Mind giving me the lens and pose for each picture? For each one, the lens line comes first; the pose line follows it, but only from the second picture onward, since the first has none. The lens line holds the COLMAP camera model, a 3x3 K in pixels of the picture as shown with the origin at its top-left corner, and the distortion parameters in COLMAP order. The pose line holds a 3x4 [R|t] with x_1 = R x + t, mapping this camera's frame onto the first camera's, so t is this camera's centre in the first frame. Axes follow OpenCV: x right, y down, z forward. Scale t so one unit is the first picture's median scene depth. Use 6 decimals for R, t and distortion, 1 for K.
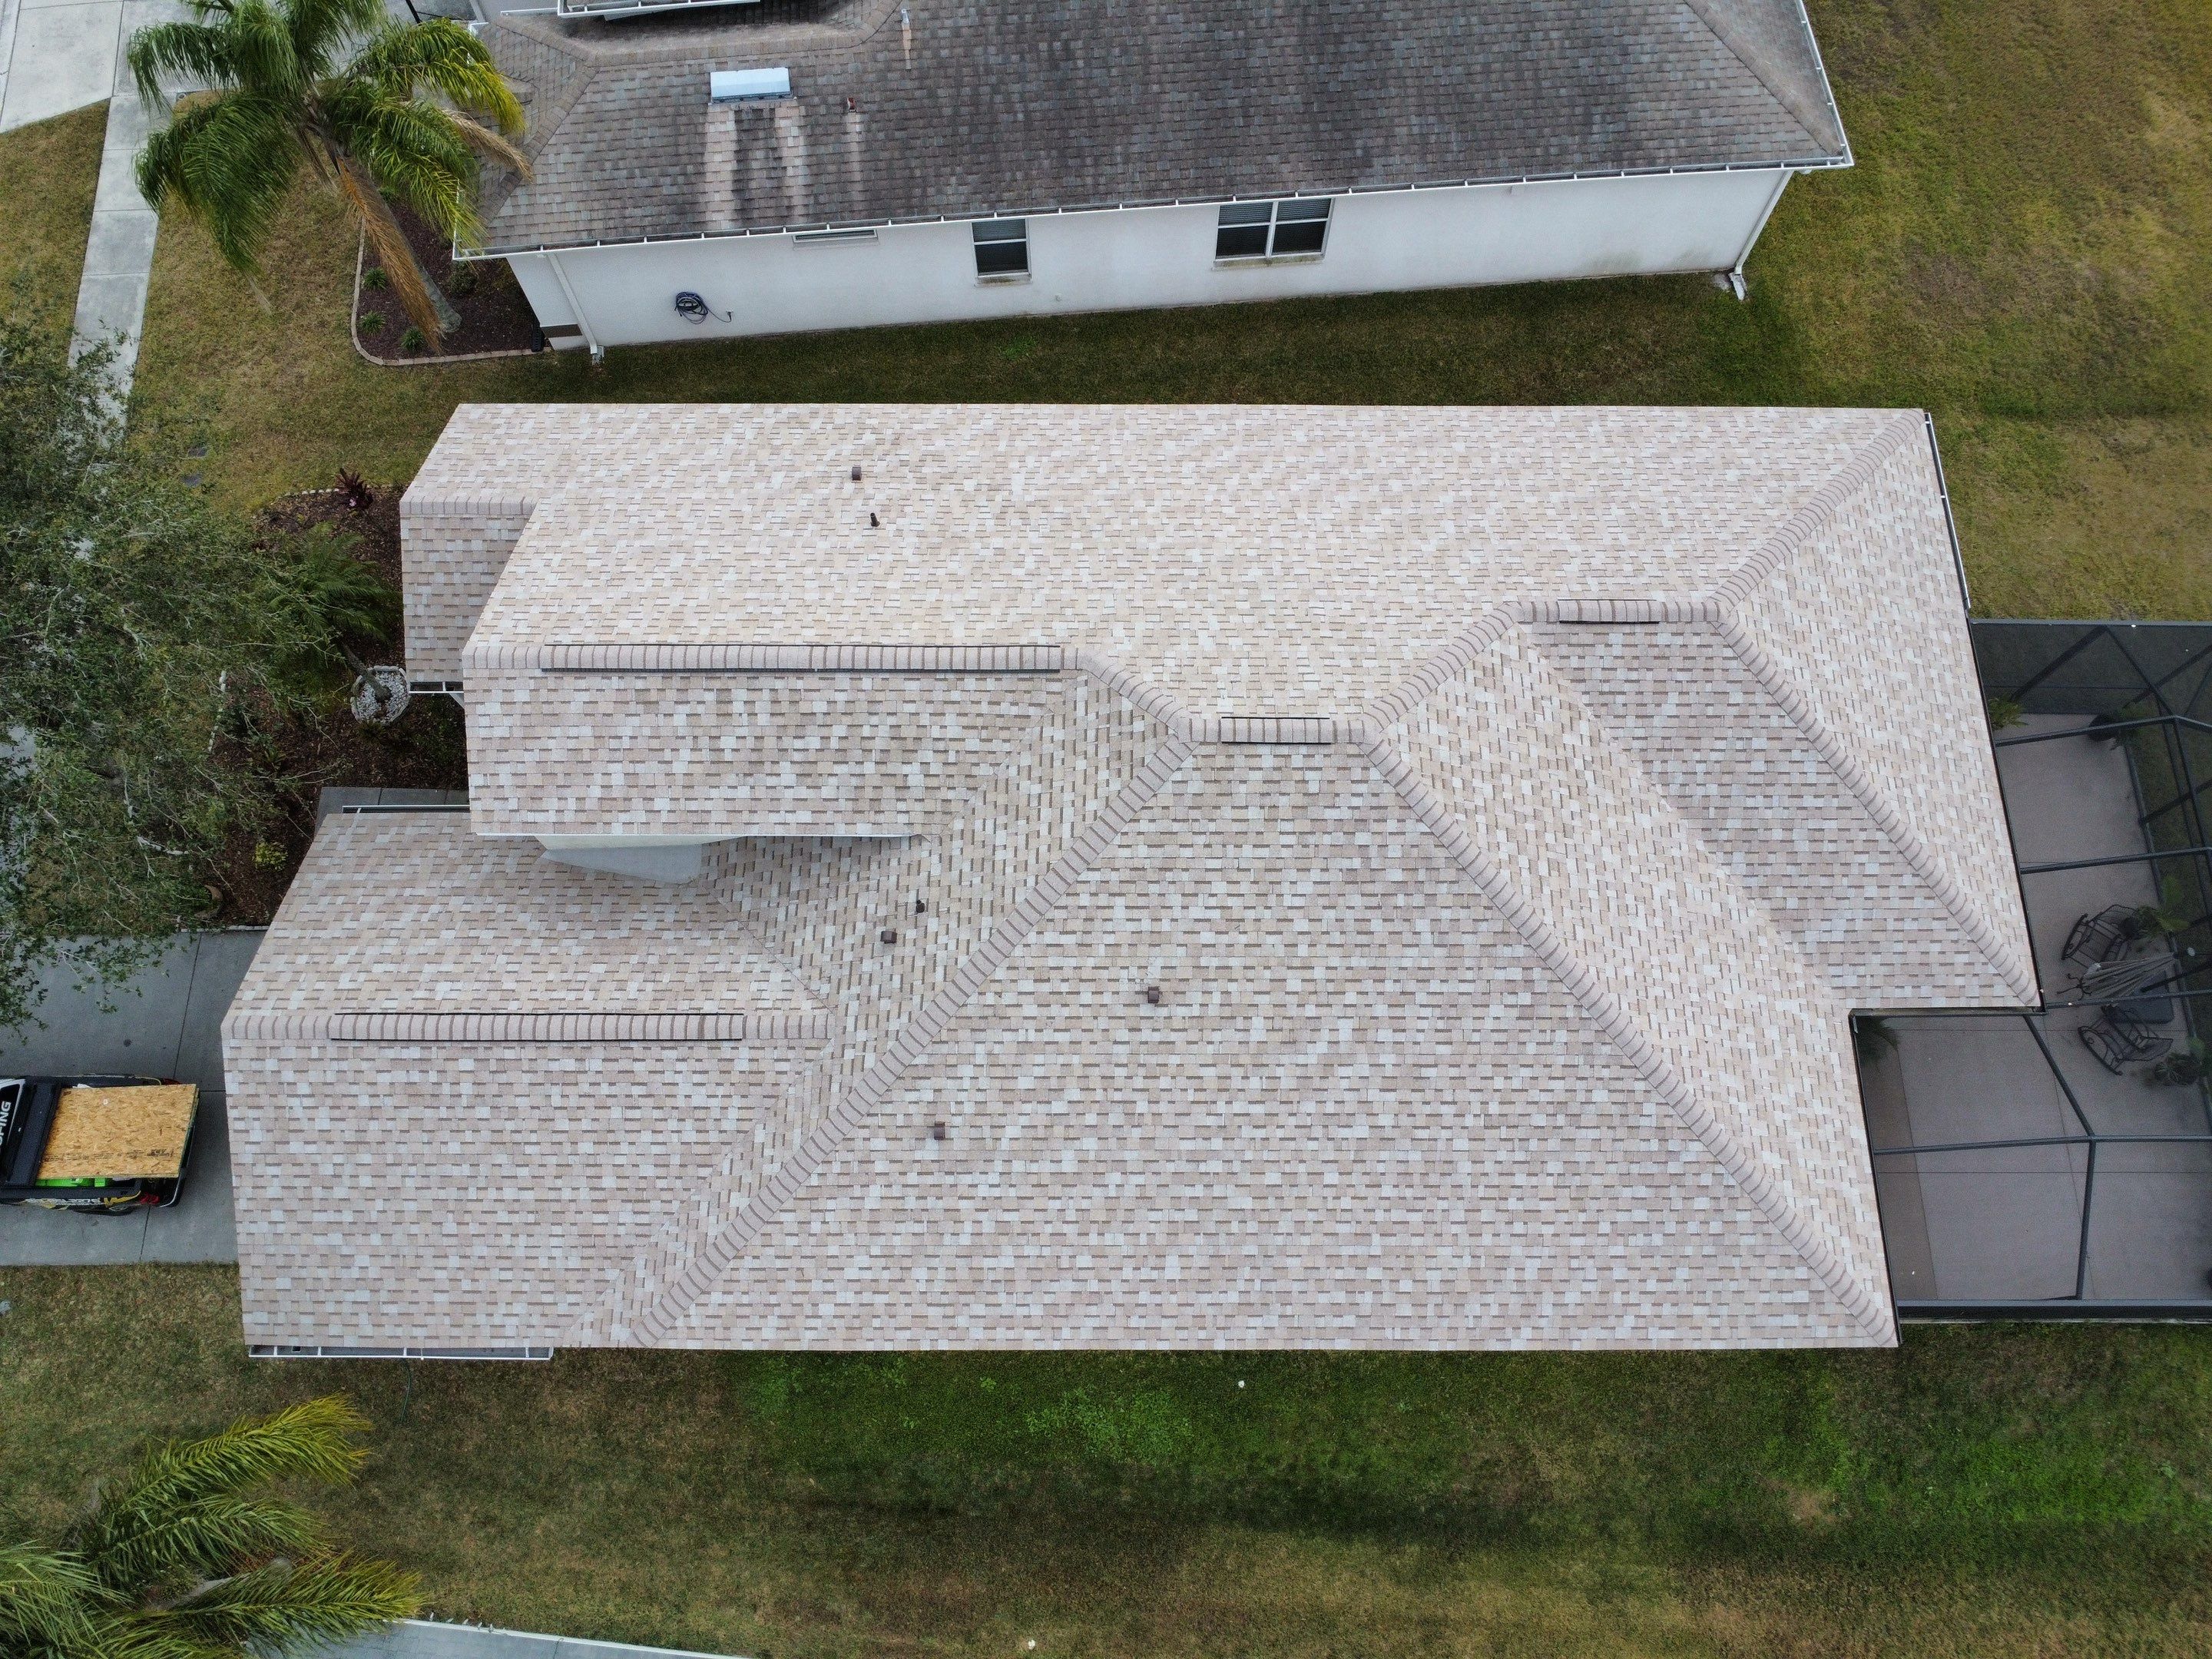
lens RADIAL K [[1610.6, 0, 1103.2], [0, 1610.6, 822.2], [0, 0, 1]] dist [-0.021119, -0.015589]
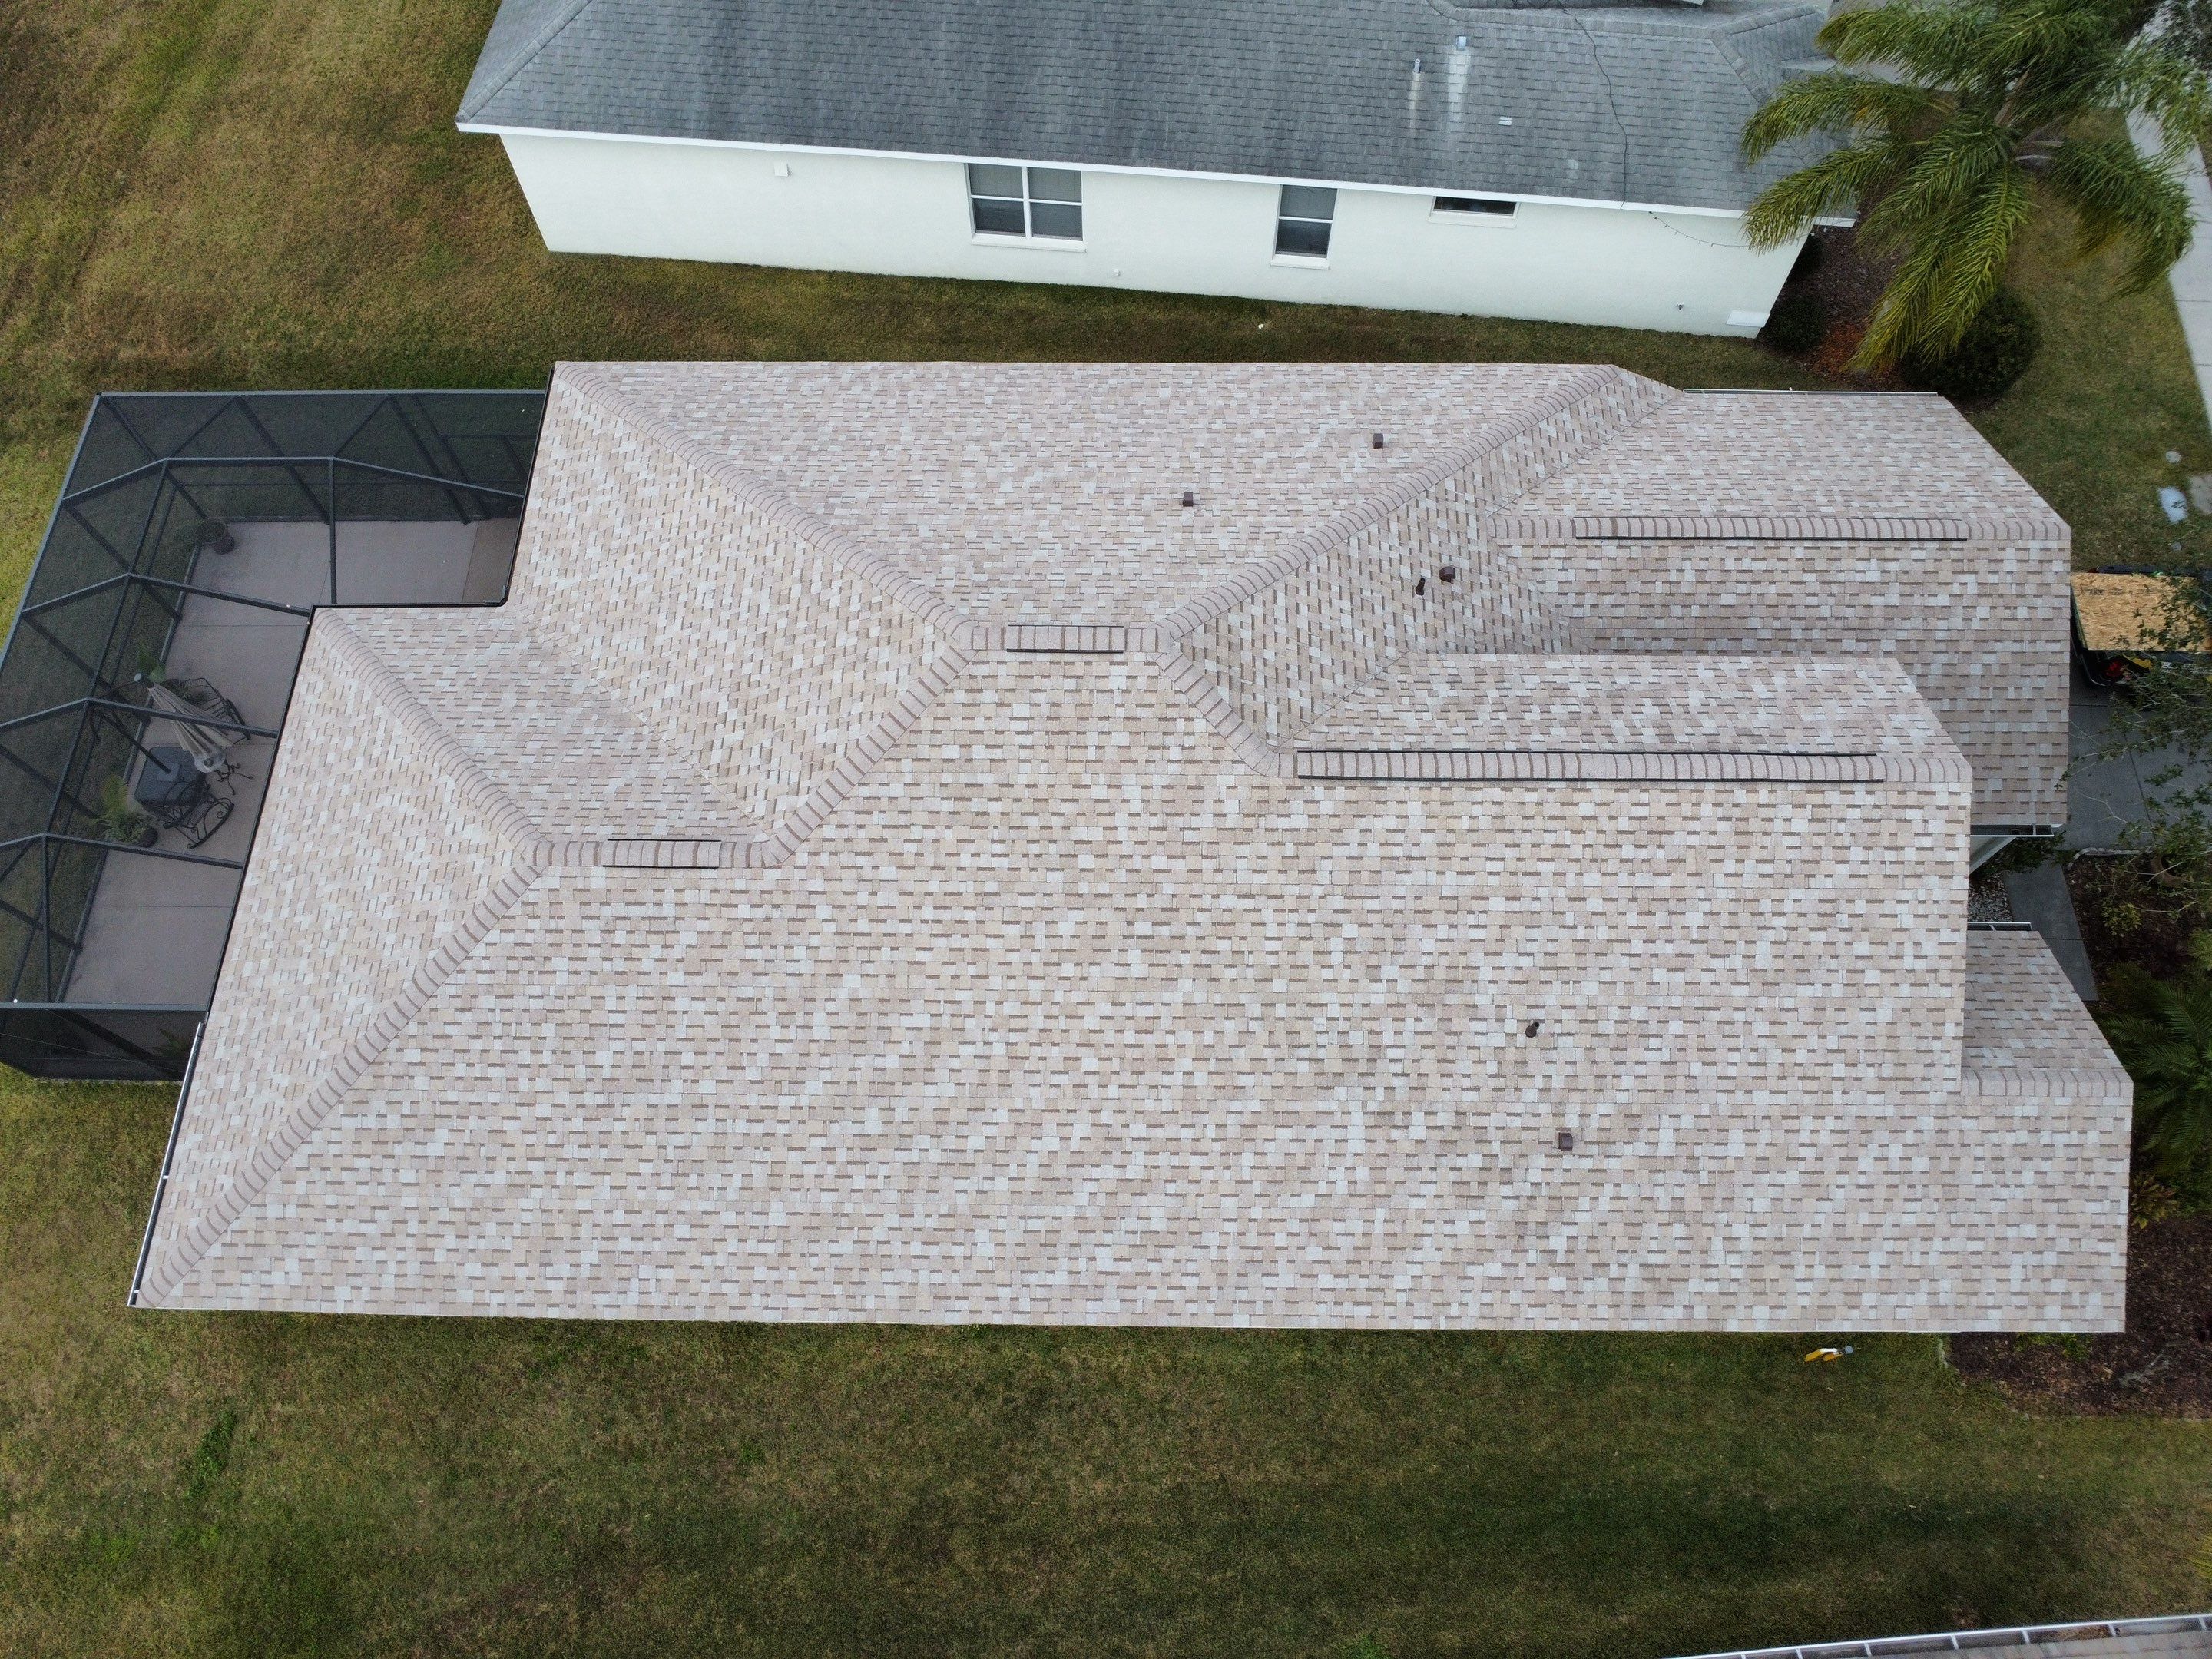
lens RADIAL K [[1610.6, 0, 1107.8], [0, 1610.6, 820.7], [0, 0, 1]] dist [-0.021119, -0.015589]
pose [[-0.999919, -0.005717, 0.011340, 0.065769], [0.012077, -0.704241, 0.709859, -0.732430], [0.003928, 0.709938, 0.704253, 0.382198]]
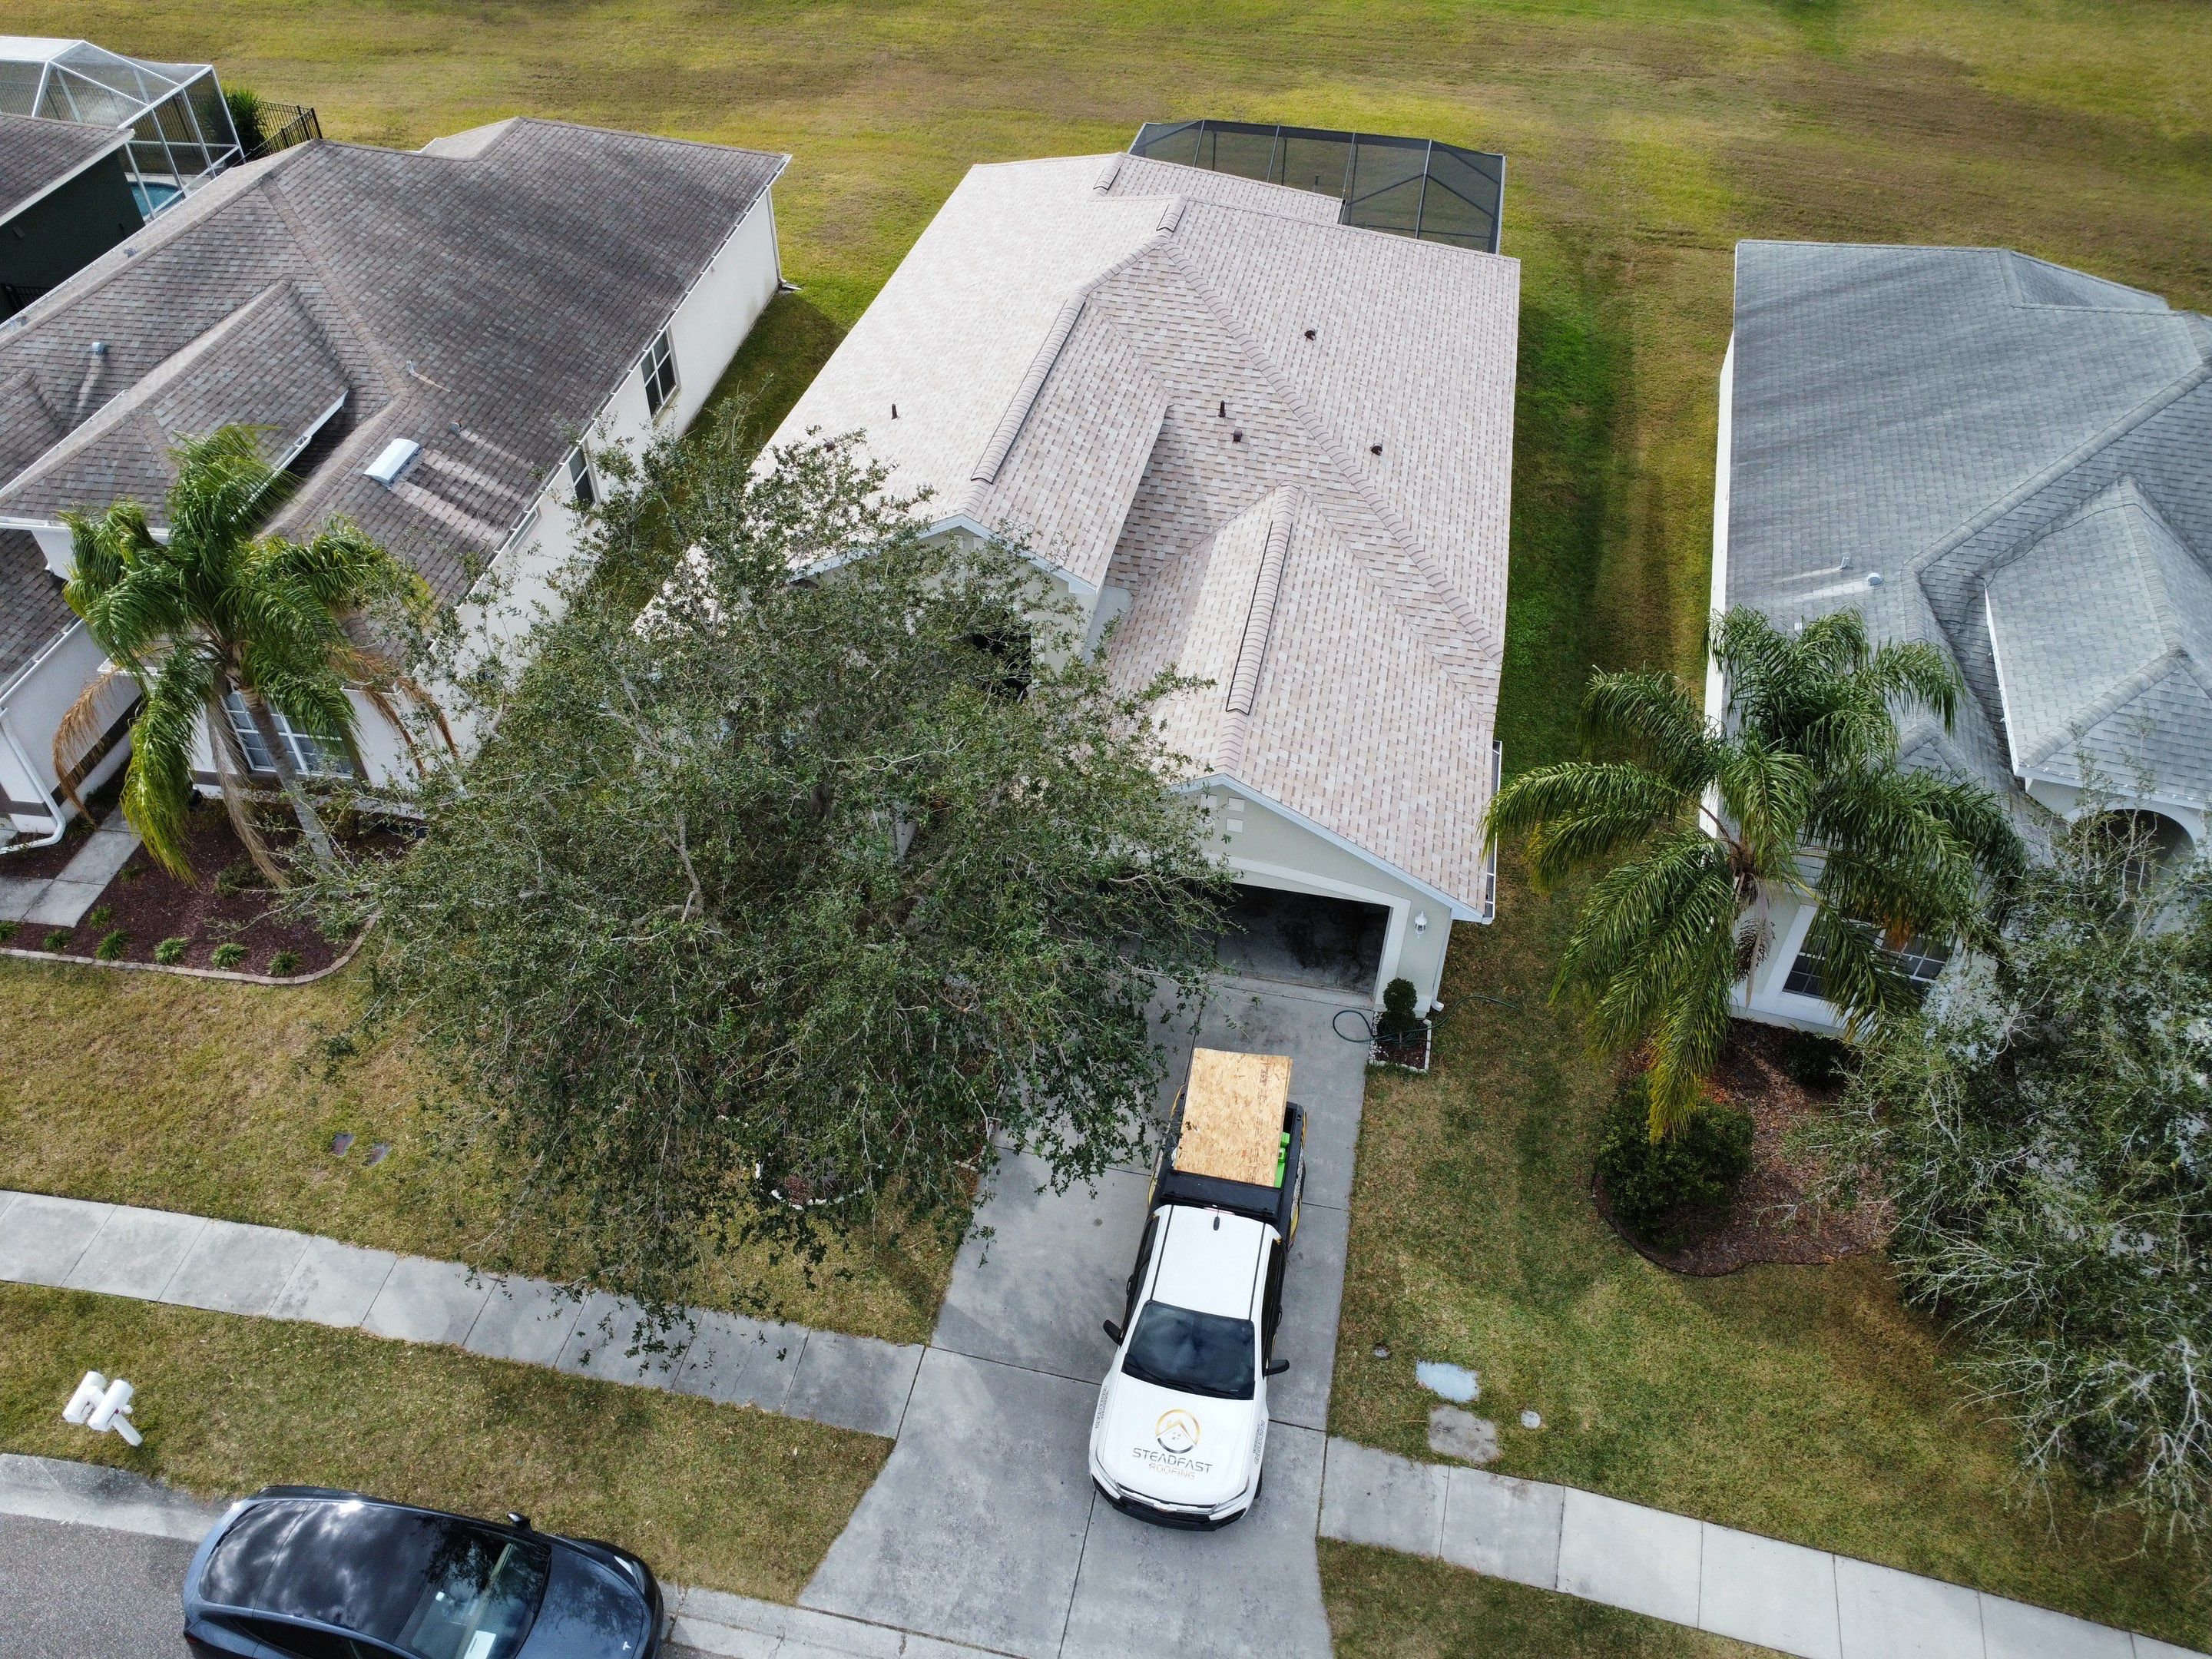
lens RADIAL K [[1610.6, 0, 1104.7], [0, 1610.6, 823.0], [0, 0, 1]] dist [-0.021119, -0.015589]
pose [[0.205390, -0.657648, 0.724785, -1.317188], [0.915765, 0.390387, 0.094716, -0.031481], [-0.345237, 0.644280, 0.682433, 0.307172]]
